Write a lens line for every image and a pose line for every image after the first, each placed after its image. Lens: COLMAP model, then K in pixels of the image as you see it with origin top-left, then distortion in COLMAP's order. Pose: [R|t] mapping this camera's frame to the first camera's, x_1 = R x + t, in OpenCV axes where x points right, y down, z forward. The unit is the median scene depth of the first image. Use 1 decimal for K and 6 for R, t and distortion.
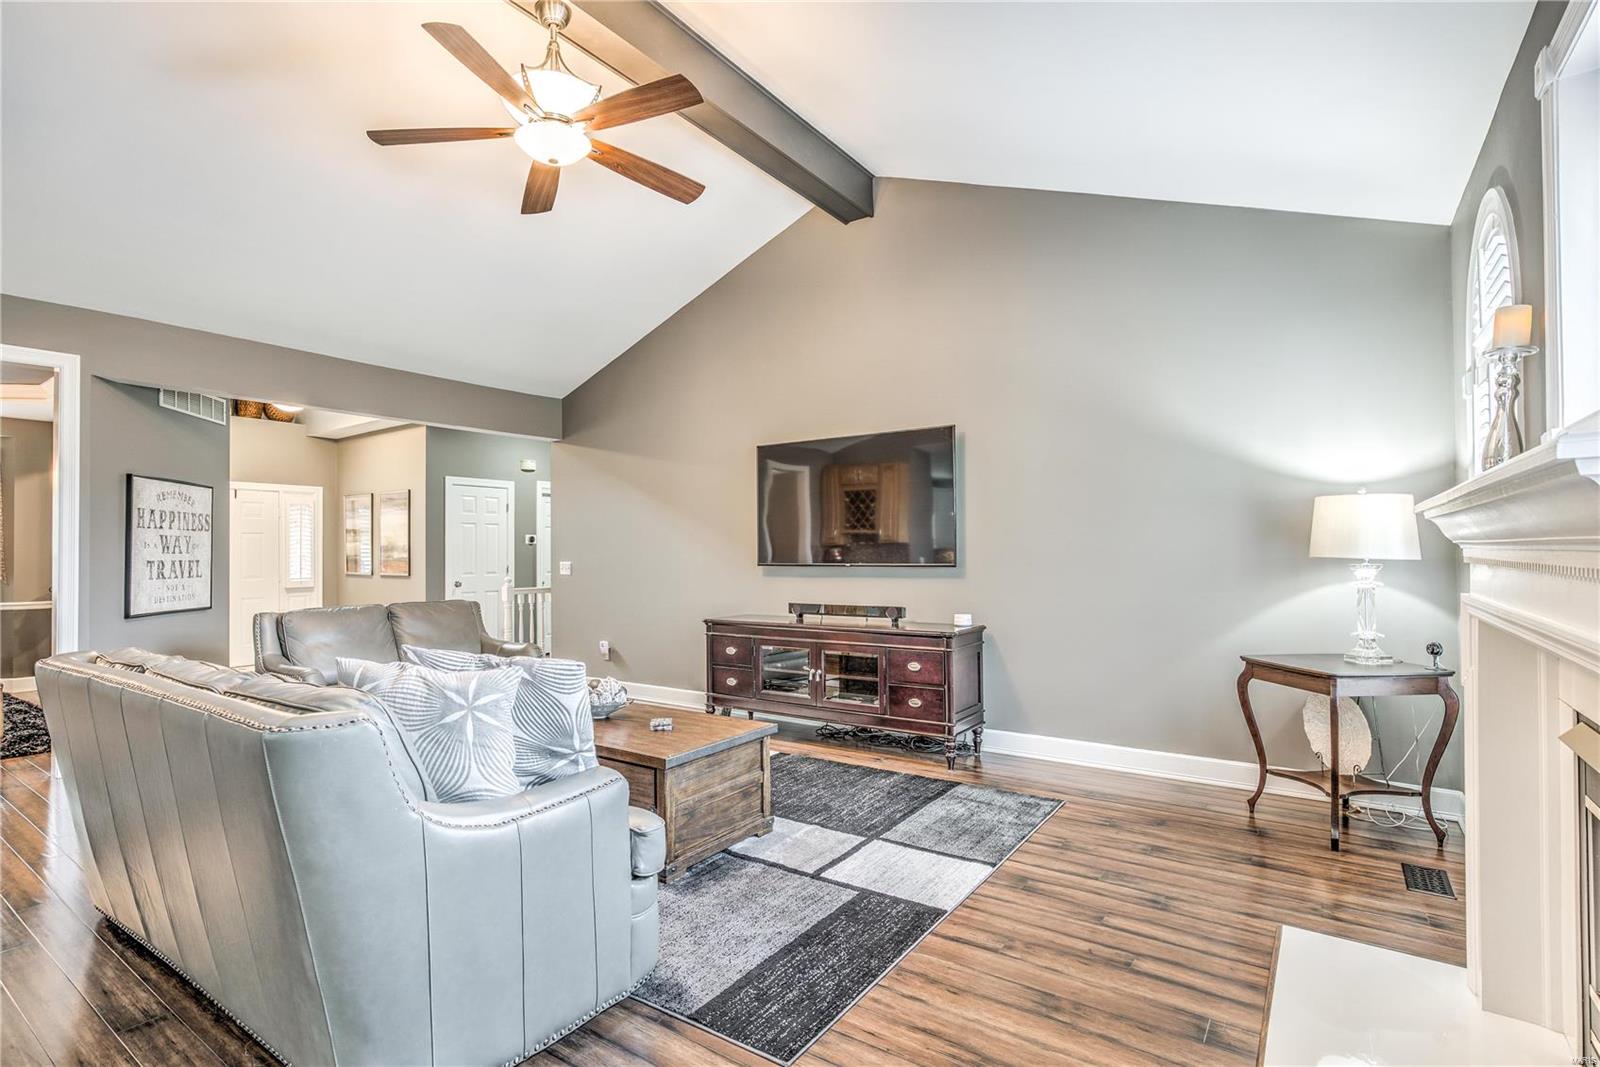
lens RADIAL K [[773.1, 0, 791.3], [0, 773.1, 546.1], [0, 0, 1]] dist [-0.000336, 0.000855]
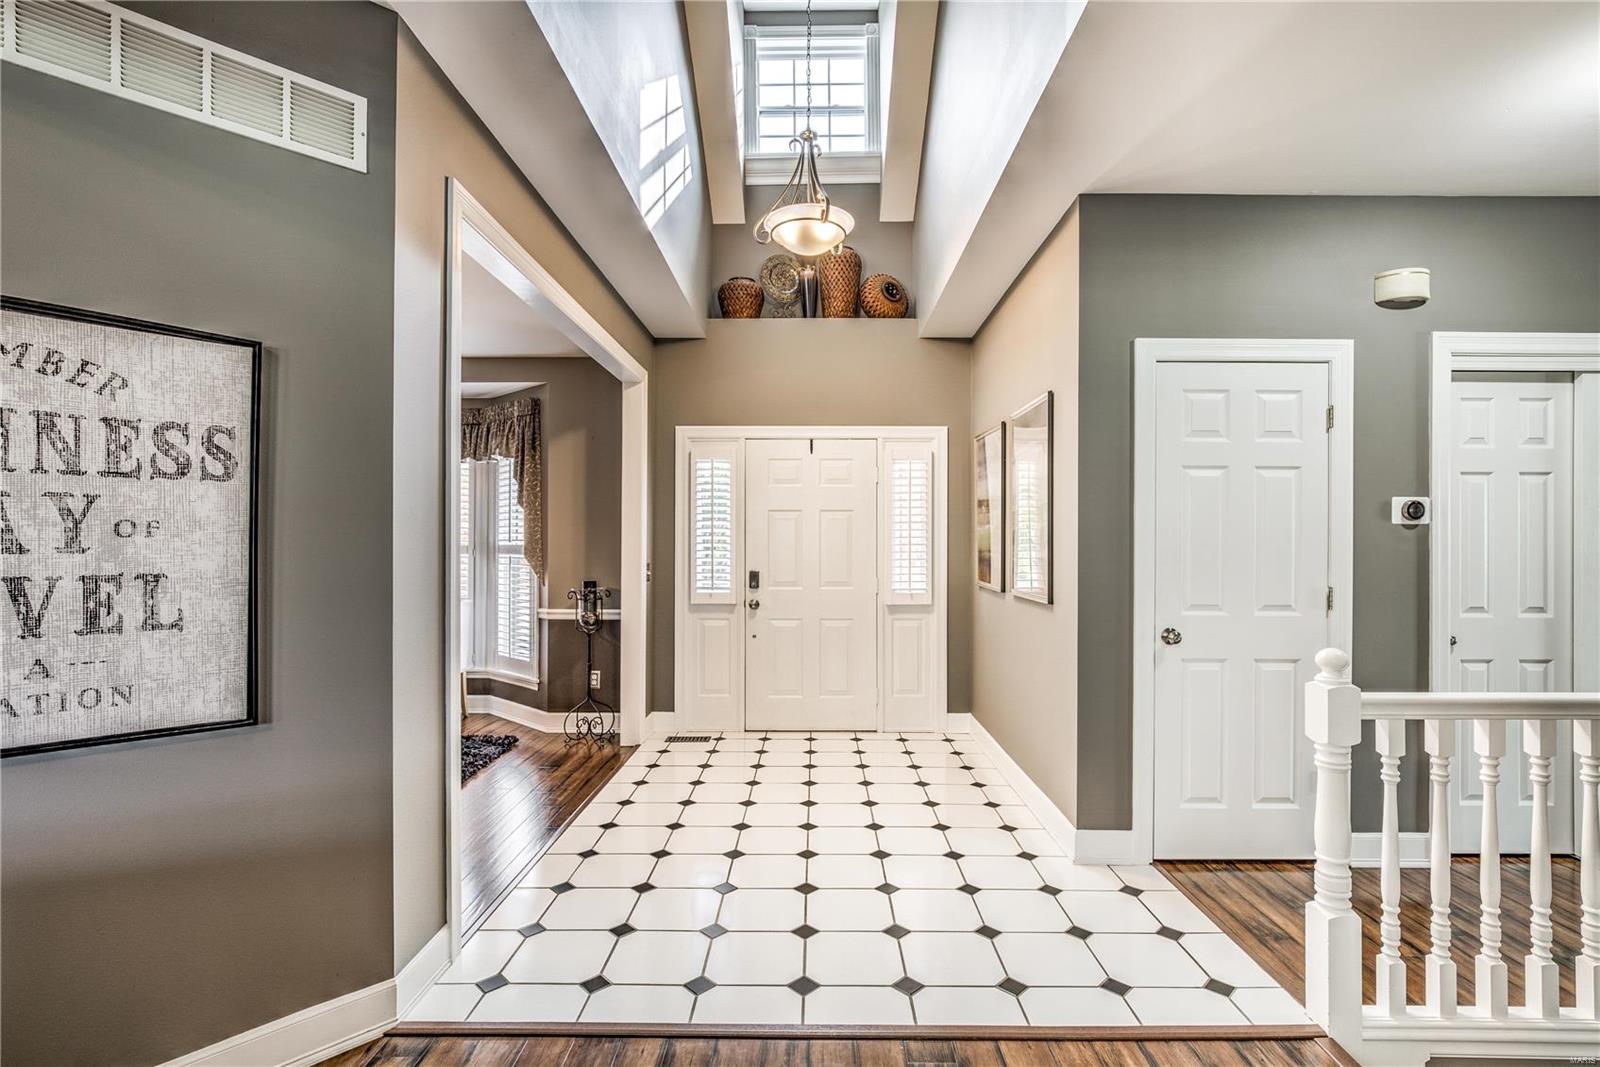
lens RADIAL K [[773.1, 0, 796.8], [0, 773.1, 536.8], [0, 0, 1]] dist [-0.000336, 0.000855]
pose [[0.578468, 0.002091, -0.815702, -0.223717], [0.006143, 0.999957, 0.006920, -0.001168], [0.815682, -0.009013, 0.578430, 0.607381]]
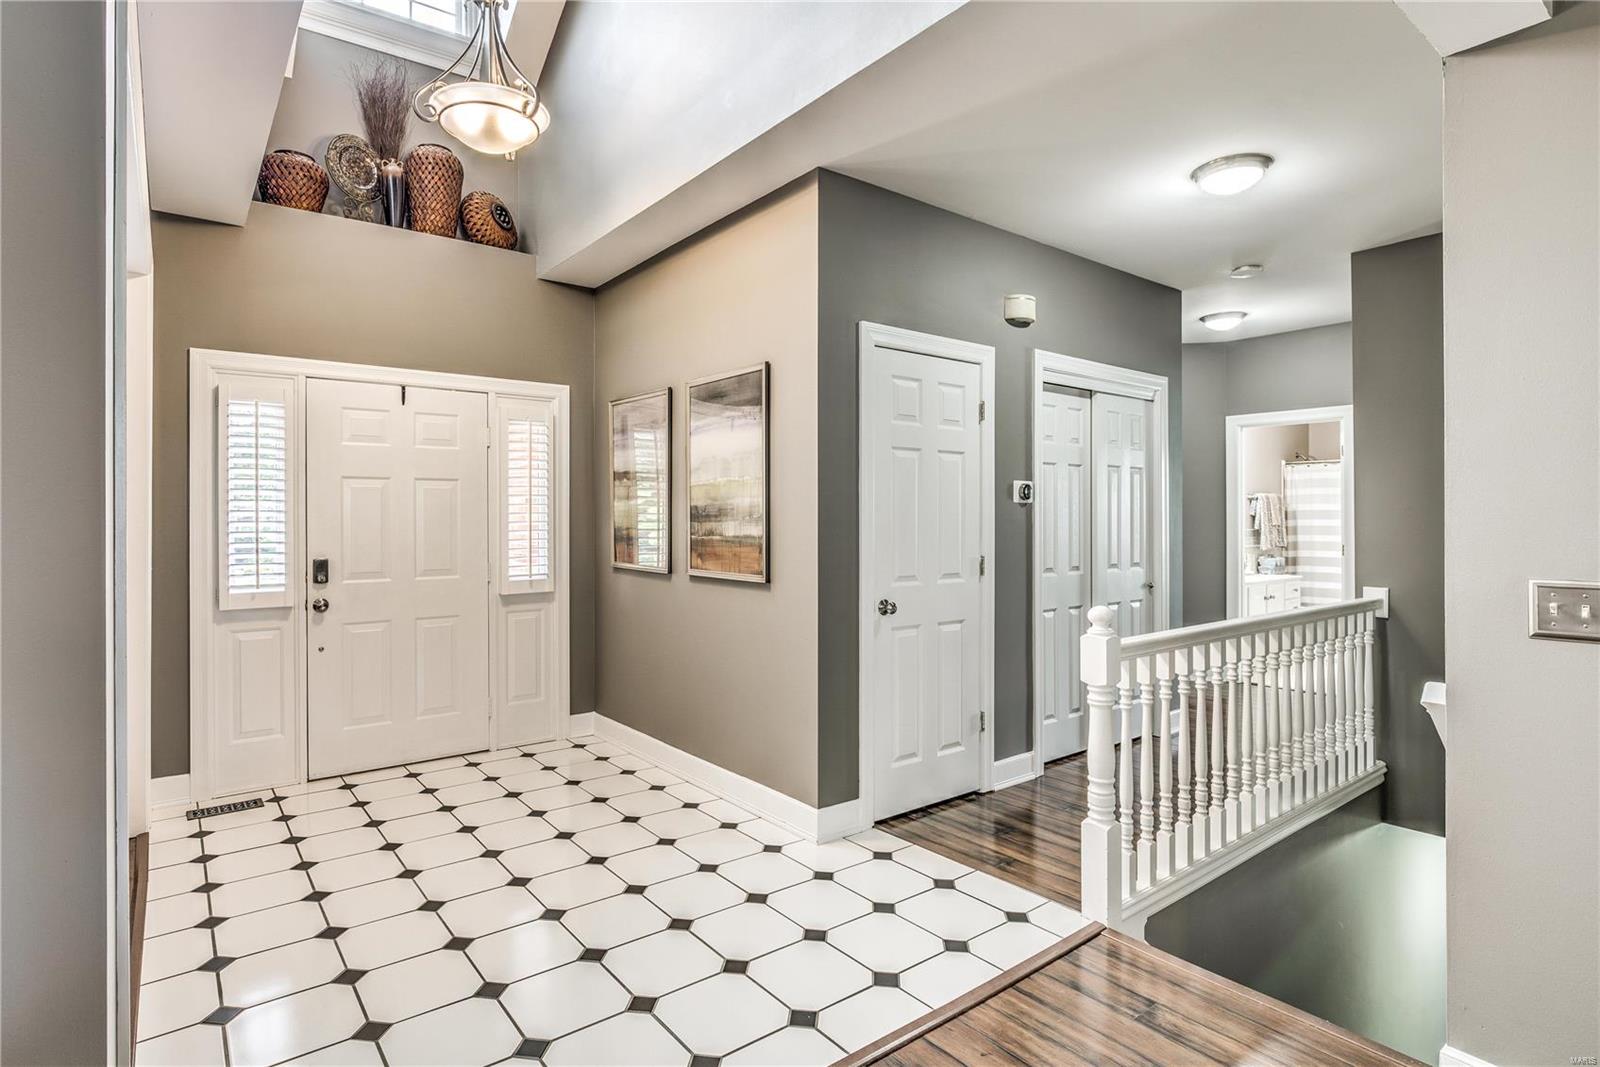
lens RADIAL K [[844.3, 0, 770.2], [0, 844.3, 511.4], [0, 0, 1]] dist [0.003444, -0.000627]
pose [[0.957569, 0.002367, -0.288196, -0.343831], [-0.000316, 0.999974, 0.007162, -0.001332], [0.288206, -0.006767, 0.957545, 0.546995]]
